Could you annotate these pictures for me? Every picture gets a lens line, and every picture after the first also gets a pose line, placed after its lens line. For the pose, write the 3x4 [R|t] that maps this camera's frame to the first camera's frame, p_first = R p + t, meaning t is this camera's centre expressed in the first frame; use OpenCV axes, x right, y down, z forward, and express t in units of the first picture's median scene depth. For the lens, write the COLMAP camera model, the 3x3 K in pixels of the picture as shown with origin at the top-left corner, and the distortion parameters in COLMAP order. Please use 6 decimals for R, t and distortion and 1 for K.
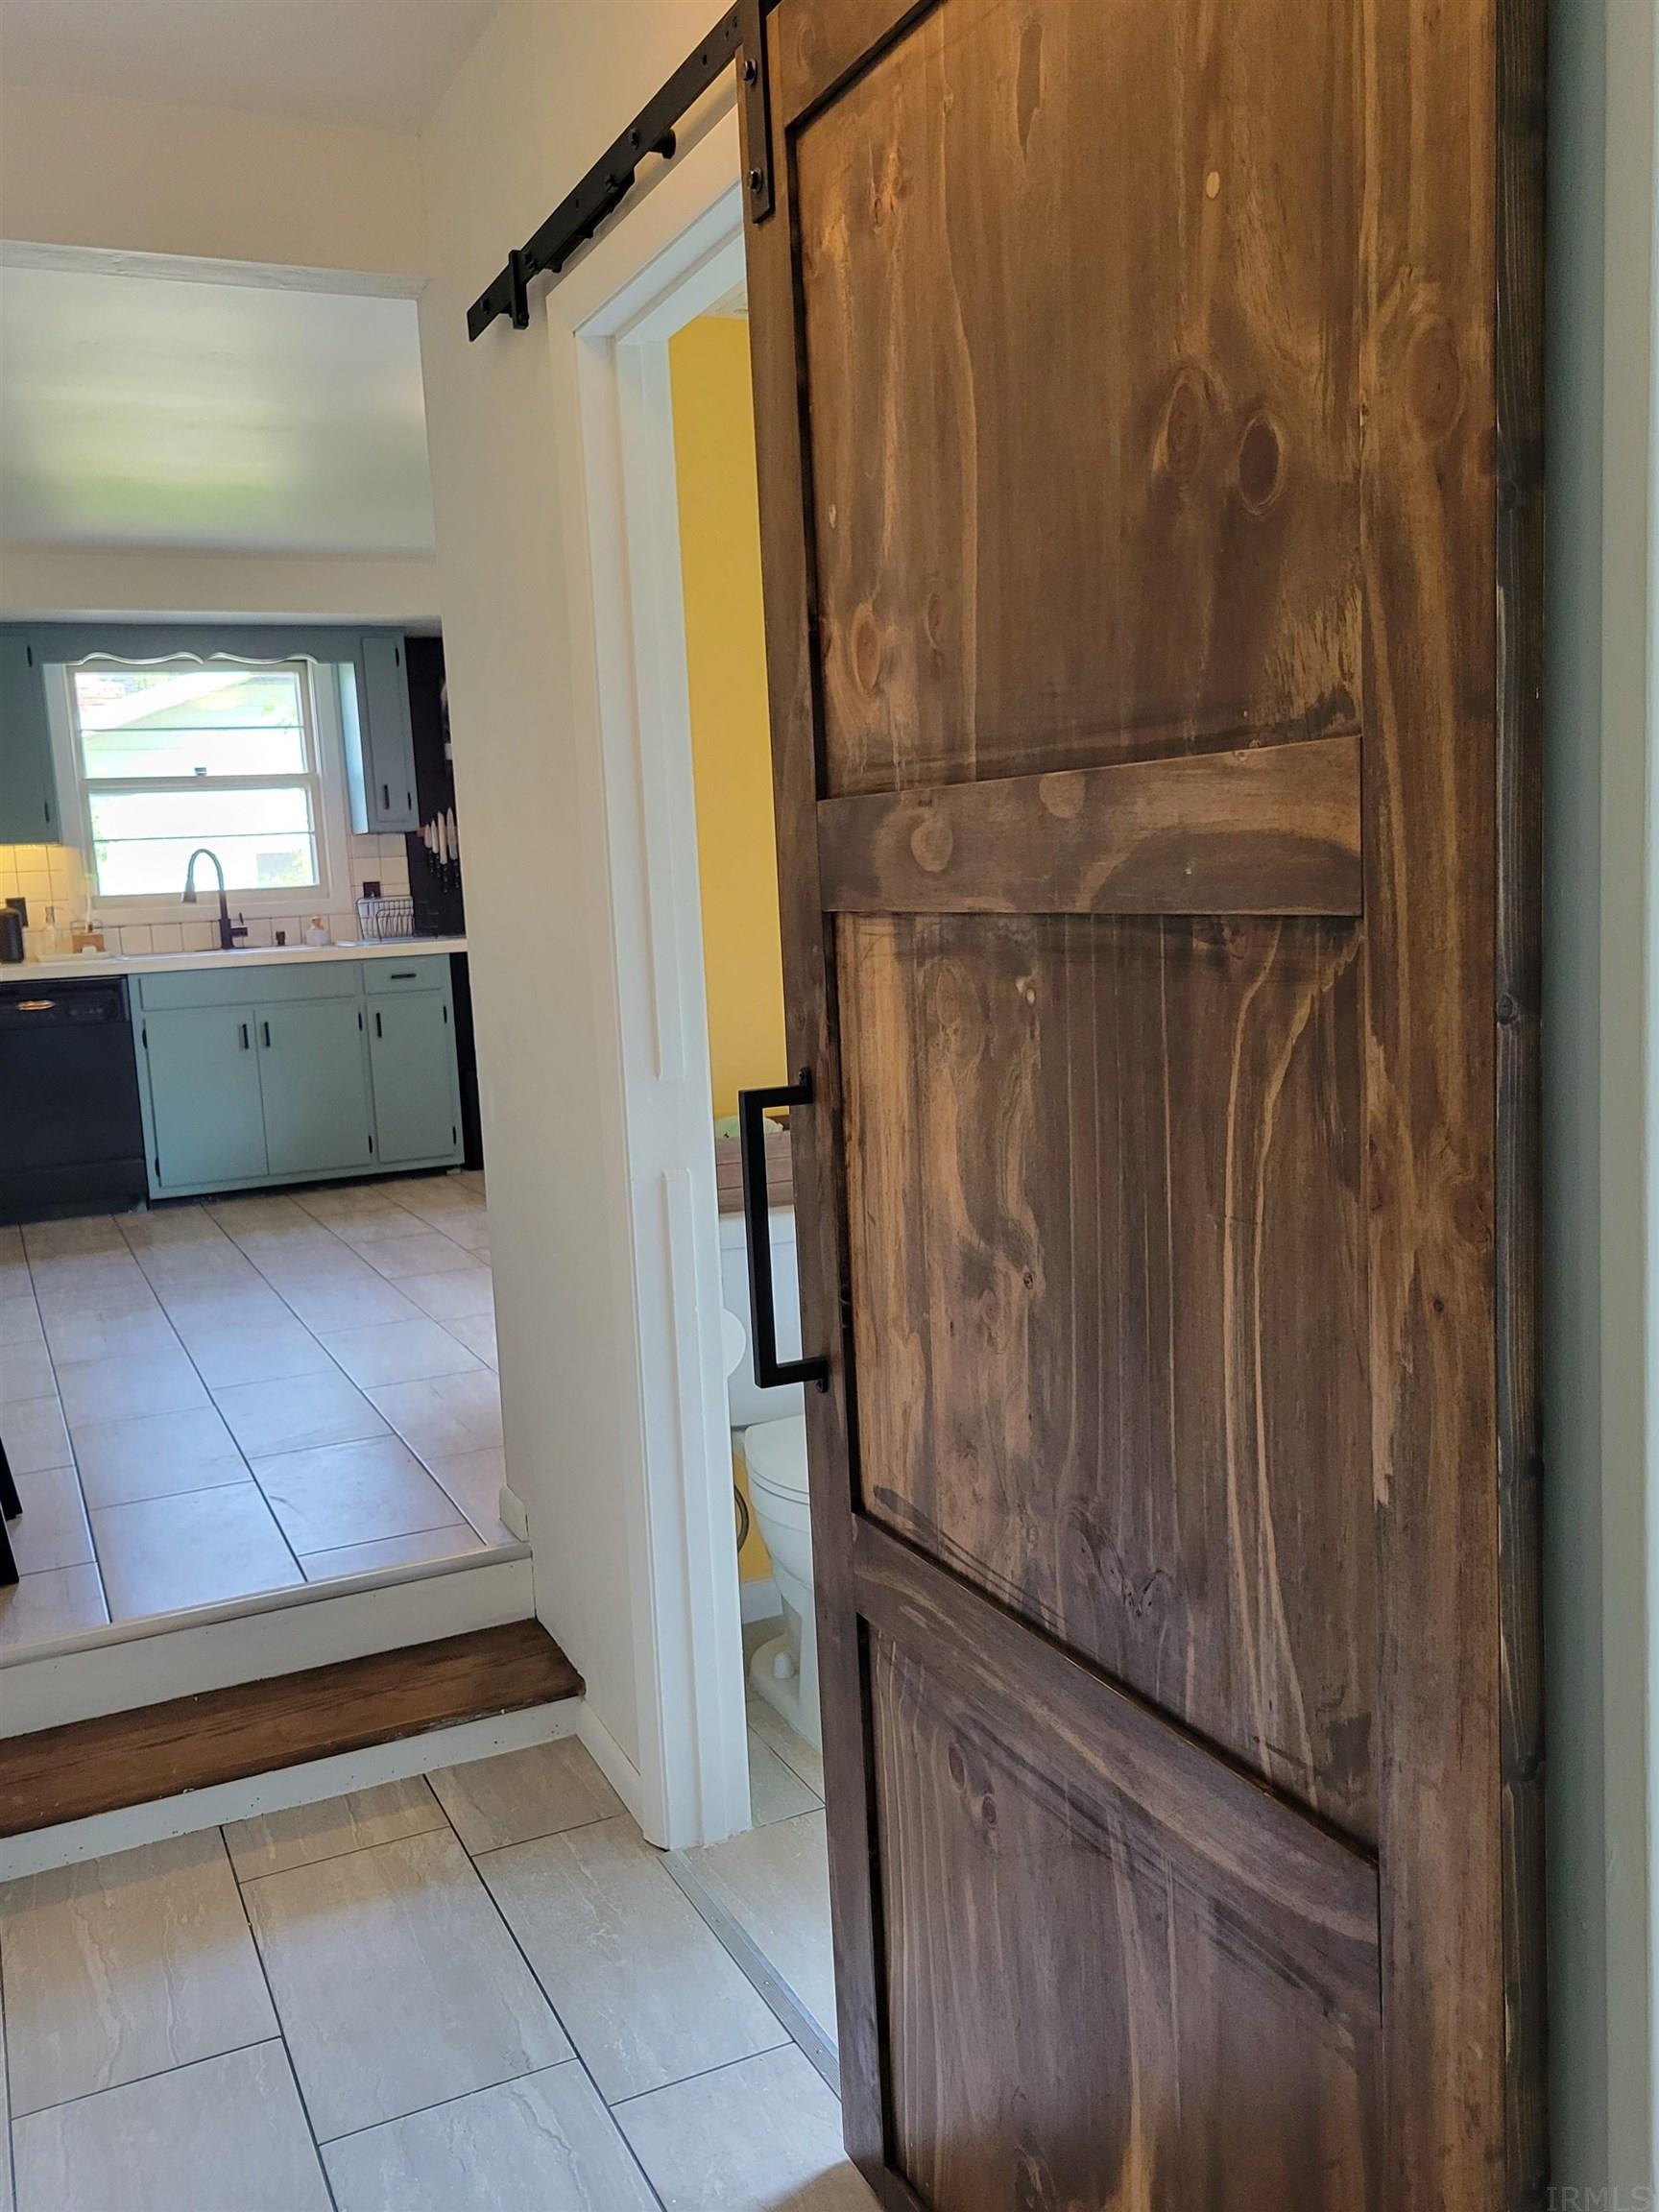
lens RADIAL K [[1884.2, 0, 855.0], [0, 1884.2, 1101.7], [0, 0, 1]] dist [0.041366, -0.008452]
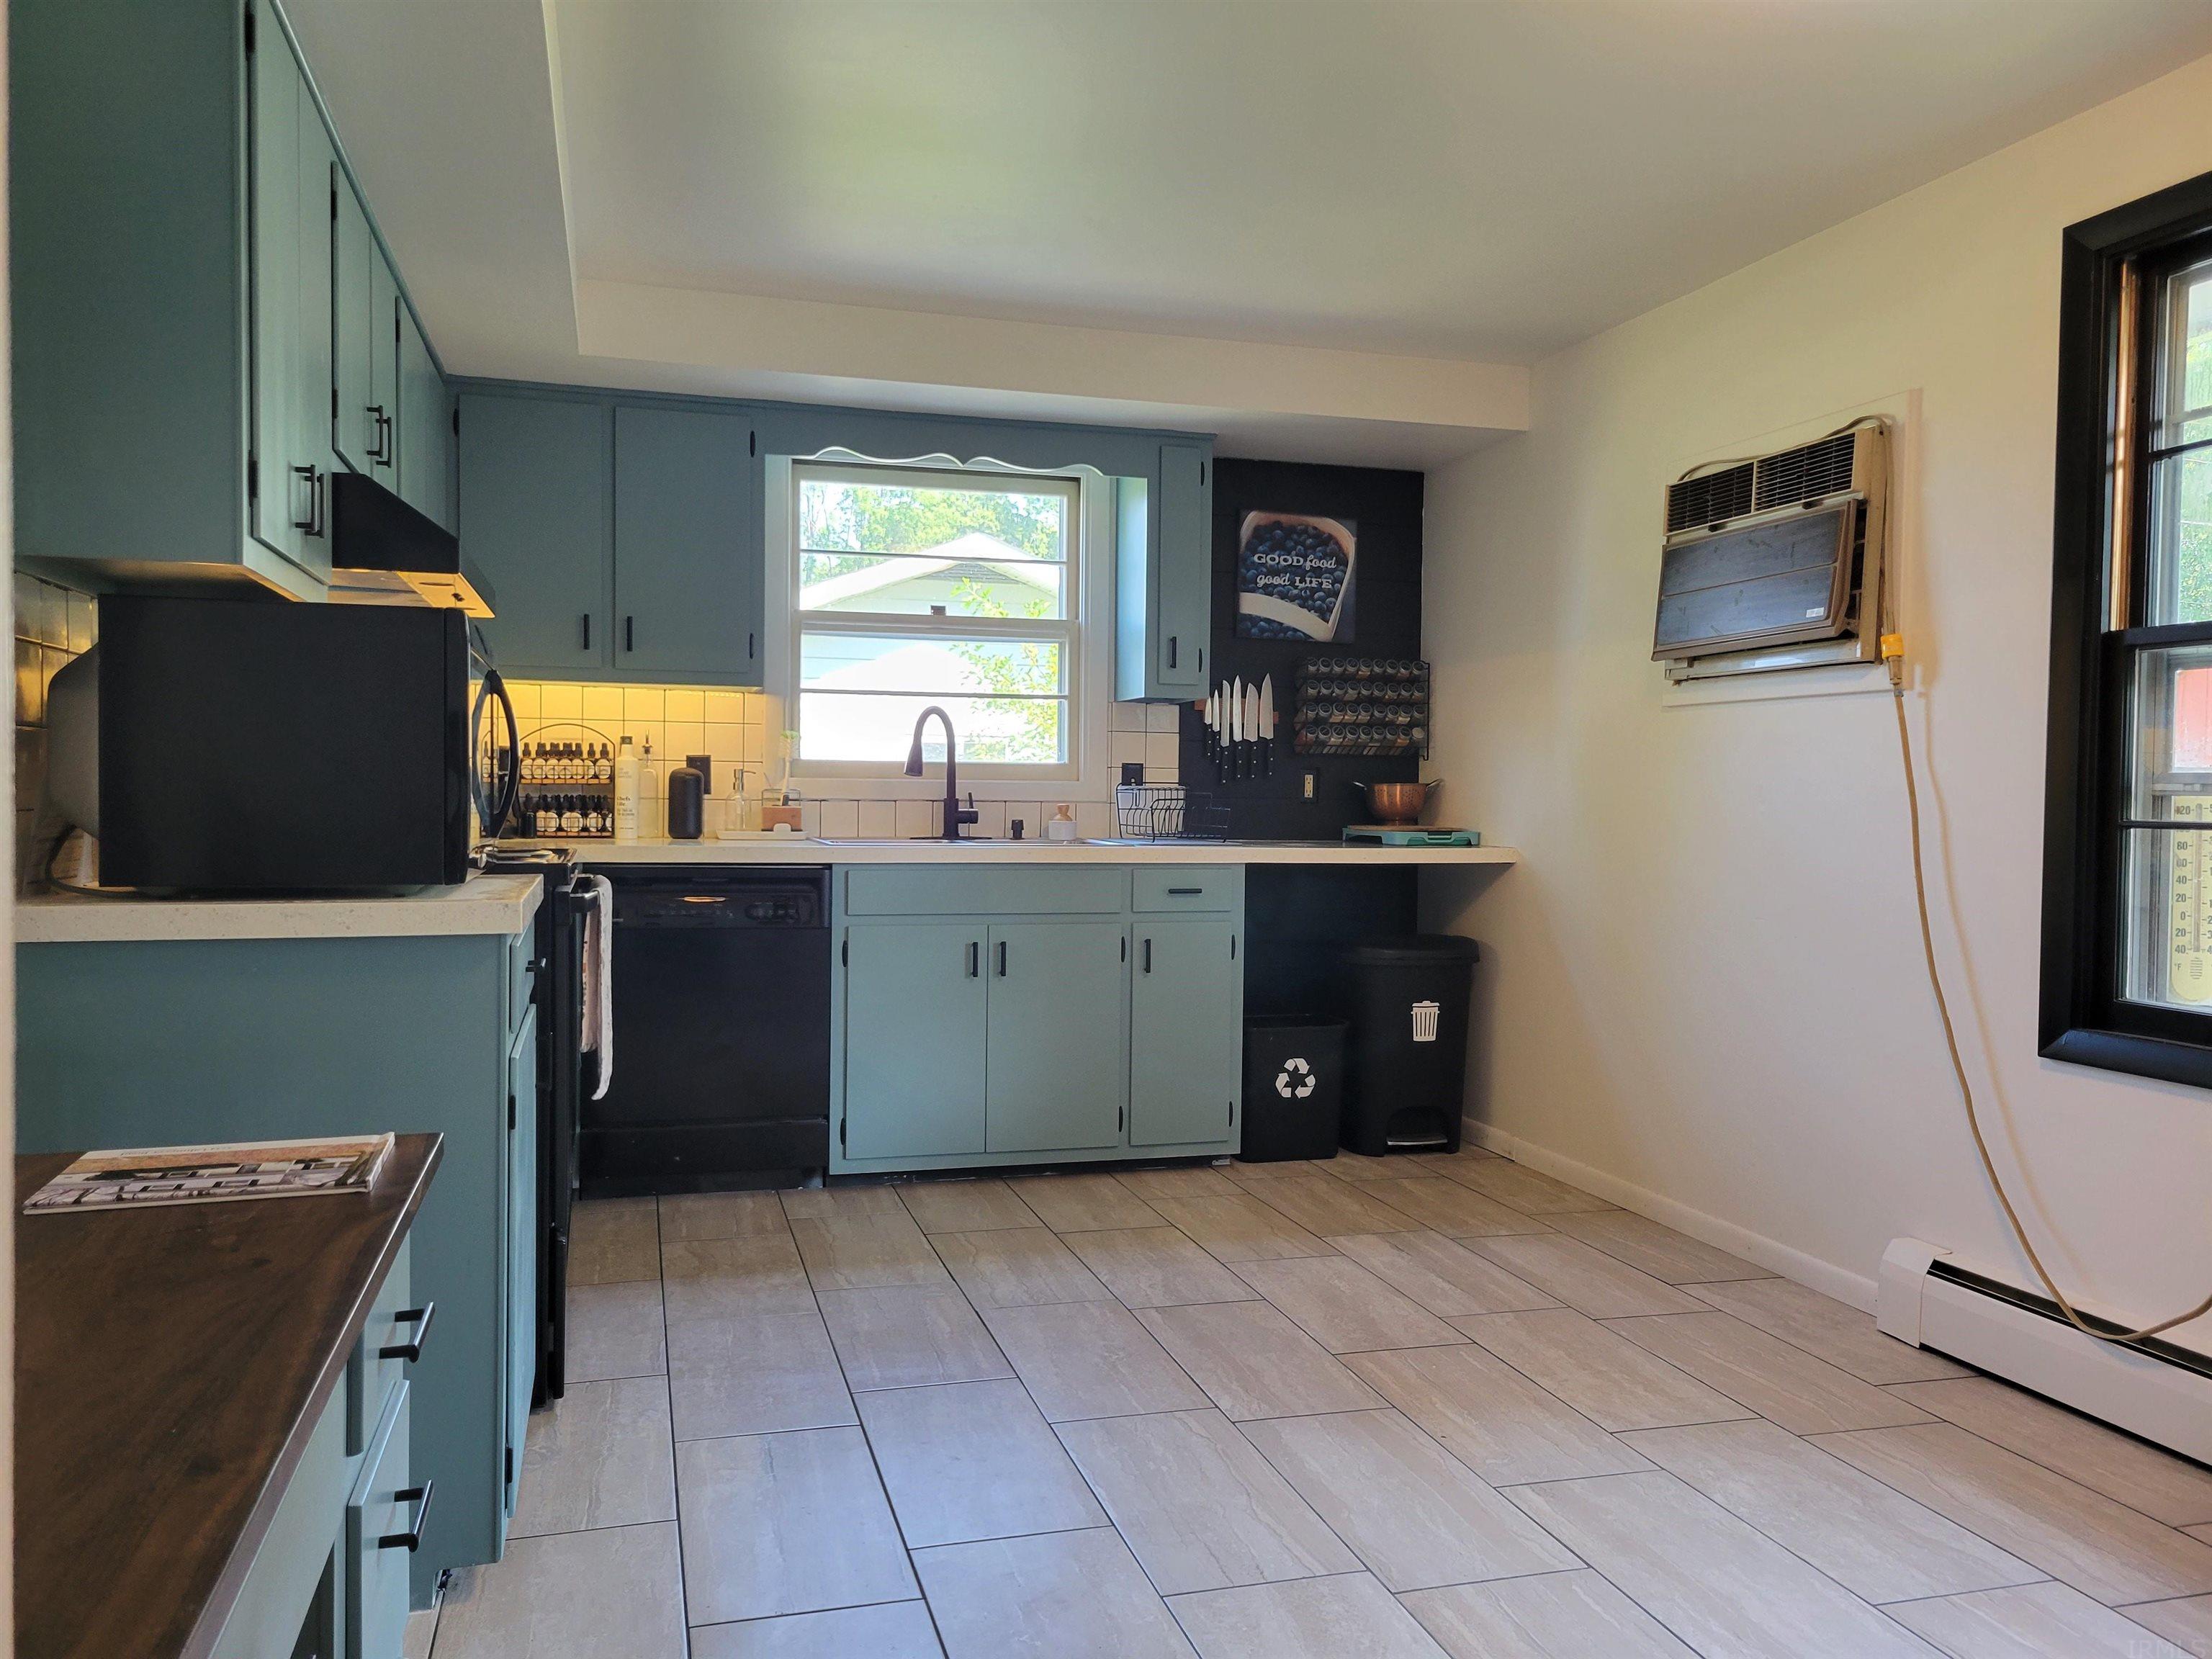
lens RADIAL K [[1720.2, 0, 1144.9], [0, 1720.2, 825.1], [0, 0, 1]] dist [0.031515, -0.004860]
pose [[0.986439, 0.066335, -0.150124, -0.153548], [-0.081361, 0.992025, -0.096267, -0.026126], [0.142540, 0.107176, 0.983969, 0.333998]]
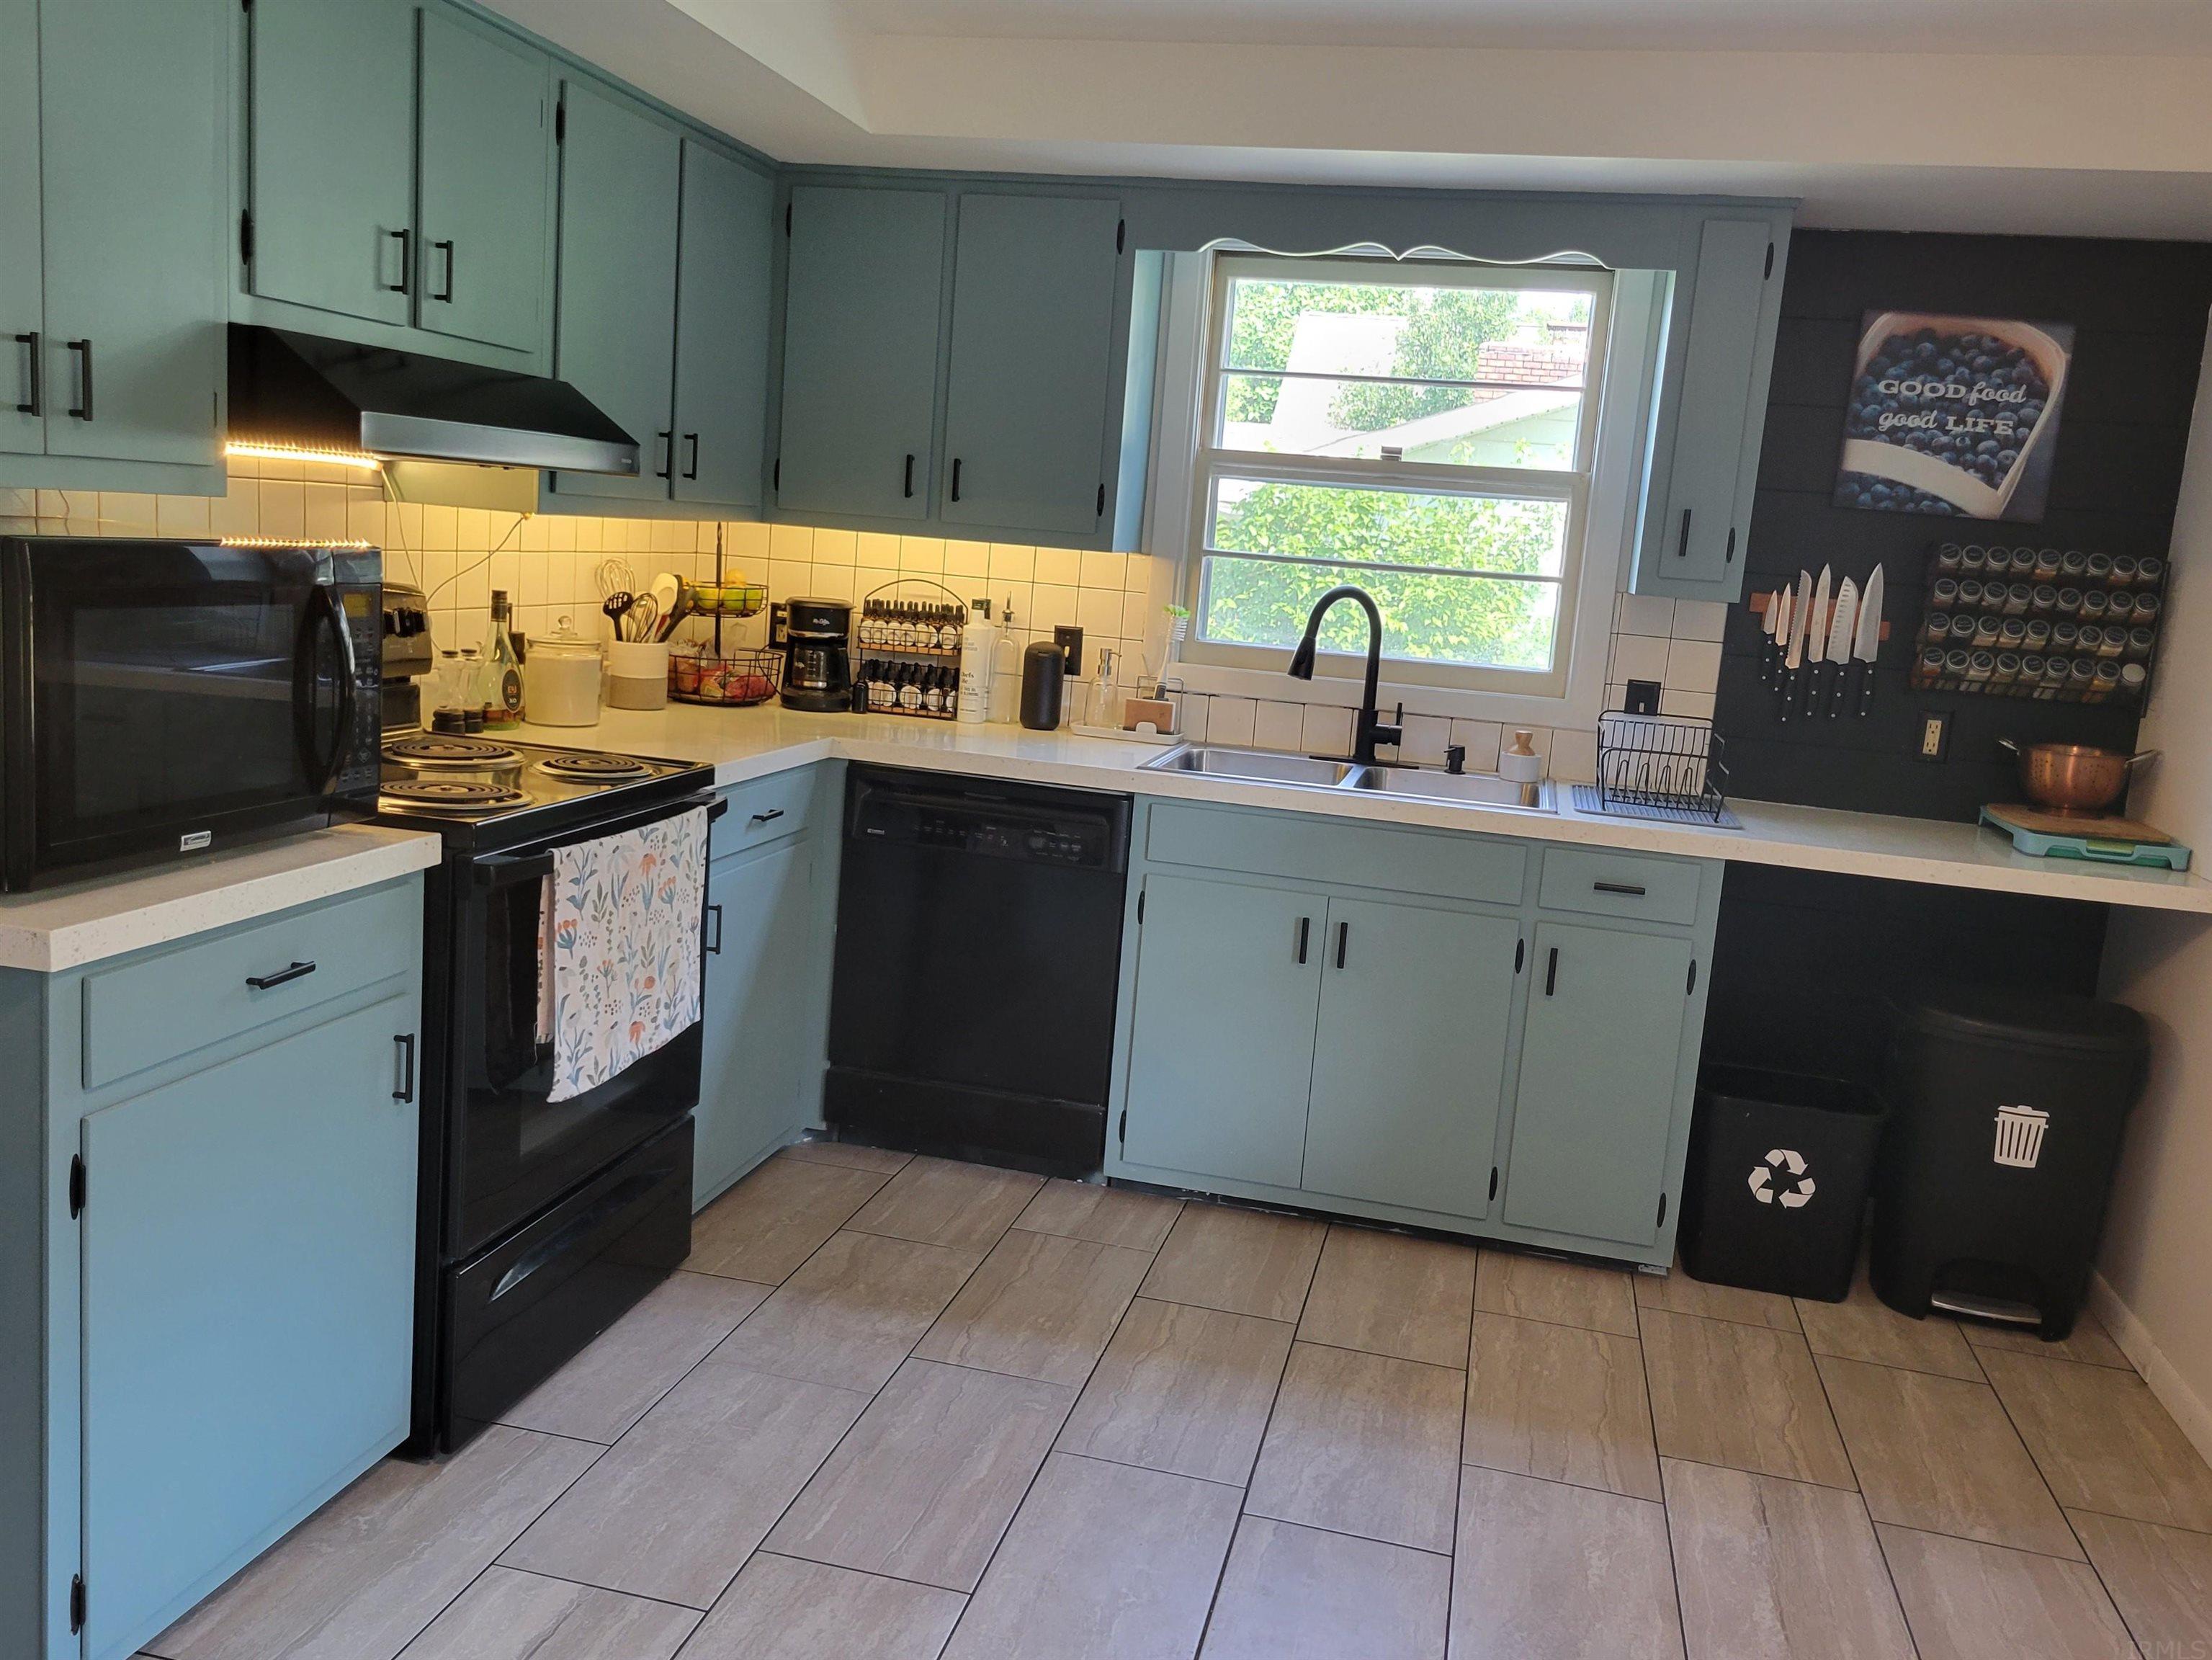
lens RADIAL K [[1884.4, 0, 1078.2], [0, 1884.4, 818.6], [0, 0, 1]] dist [0.041366, -0.008452]
pose [[0.769210, 0.208927, -0.603876, -0.047587], [-0.197725, 0.976480, 0.085980, -0.098326], [0.607636, 0.053265, 0.792428, 0.501885]]
